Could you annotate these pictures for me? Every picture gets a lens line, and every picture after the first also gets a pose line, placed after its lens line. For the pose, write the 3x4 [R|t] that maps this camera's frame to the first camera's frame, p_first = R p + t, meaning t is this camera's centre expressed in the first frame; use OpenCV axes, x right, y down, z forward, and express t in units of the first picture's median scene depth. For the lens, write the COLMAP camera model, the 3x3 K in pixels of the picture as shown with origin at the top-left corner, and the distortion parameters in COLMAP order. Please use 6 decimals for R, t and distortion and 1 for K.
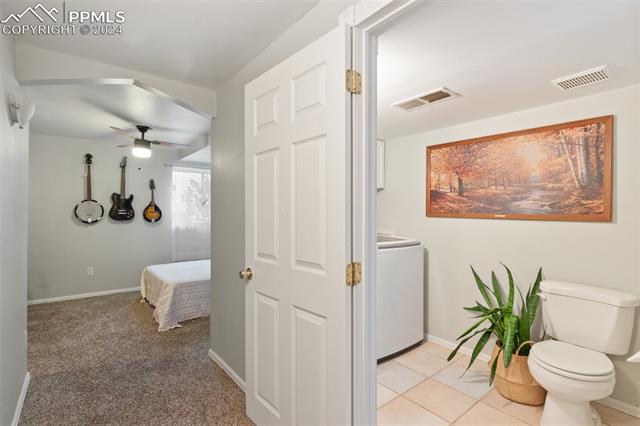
lens RADIAL K [[301.2, 0, 317.8], [0, 301.2, 212.0], [0, 0, 1]] dist [-0.001572, 0.000228]
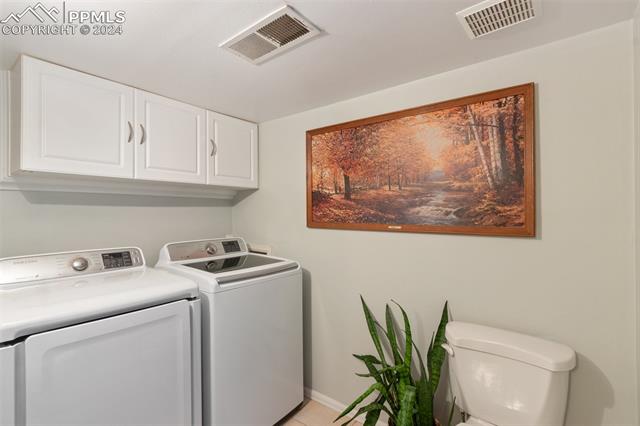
lens RADIAL K [[296.7, 0, 316.2], [0, 296.7, 211.2], [0, 0, 1]] dist [-0.002074, -0.000569]
pose [[0.974532, -0.010276, 0.224014, 0.289430], [0.012183, 0.999900, -0.007135, -0.024254], [-0.223919, 0.009682, 0.974560, 0.388085]]
